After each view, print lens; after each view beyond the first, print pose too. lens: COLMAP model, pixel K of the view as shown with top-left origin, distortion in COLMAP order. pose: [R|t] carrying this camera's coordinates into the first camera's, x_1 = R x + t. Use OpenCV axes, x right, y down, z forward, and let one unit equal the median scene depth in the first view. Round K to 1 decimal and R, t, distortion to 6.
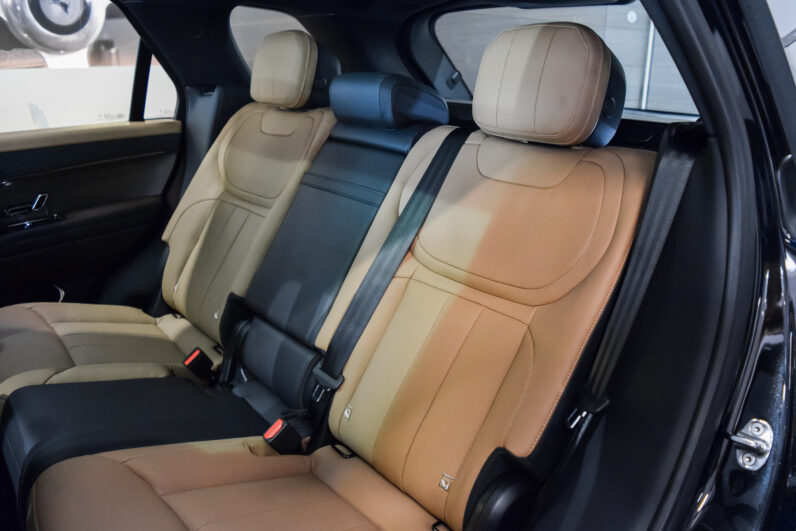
lens RADIAL K [[626.2, 0, 398.0], [0, 626.2, 265.5], [0, 0, 1]] dist [-0.078294, 0.008503]
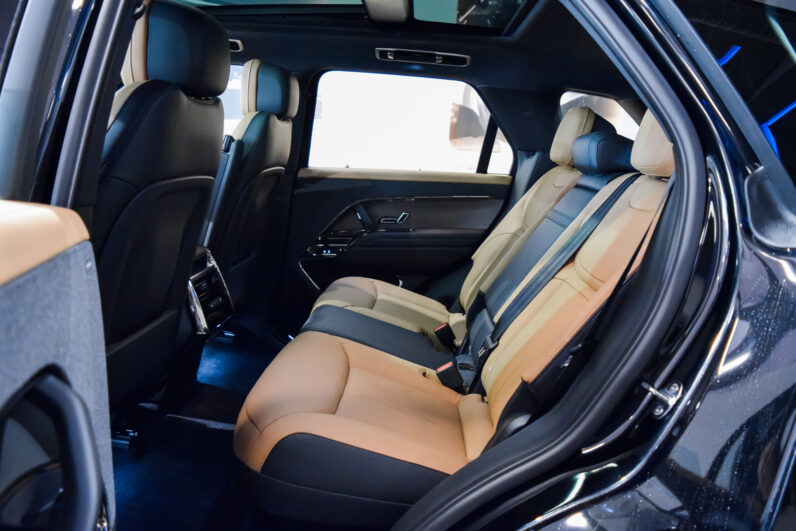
lens RADIAL K [[626.2, 0, 398.0], [0, 626.2, 265.5], [0, 0, 1]] dist [-0.078294, 0.008503]
pose [[0.727944, 0.149541, -0.669130, 0.426690], [-0.261297, 0.962782, -0.069095, 0.113595], [0.633894, 0.225139, 0.739926, -0.103490]]
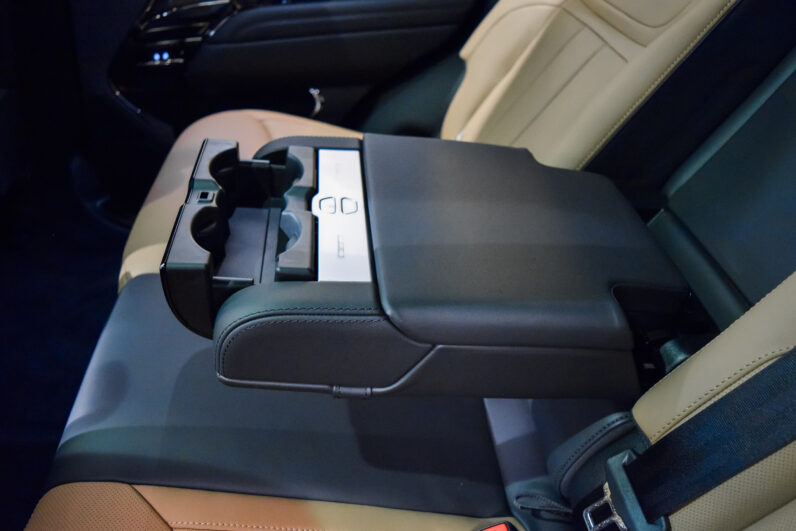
lens RADIAL K [[604.4, 0, 383.8], [0, 604.4, 268.3], [0, 0, 1]] dist [-0.078744, -0.002840]
pose [[0.816672, 0.358691, -0.452093, -0.085757], [-0.191028, 0.907241, 0.374728, -0.060482], [0.544569, -0.219668, 0.809438, 0.412084]]
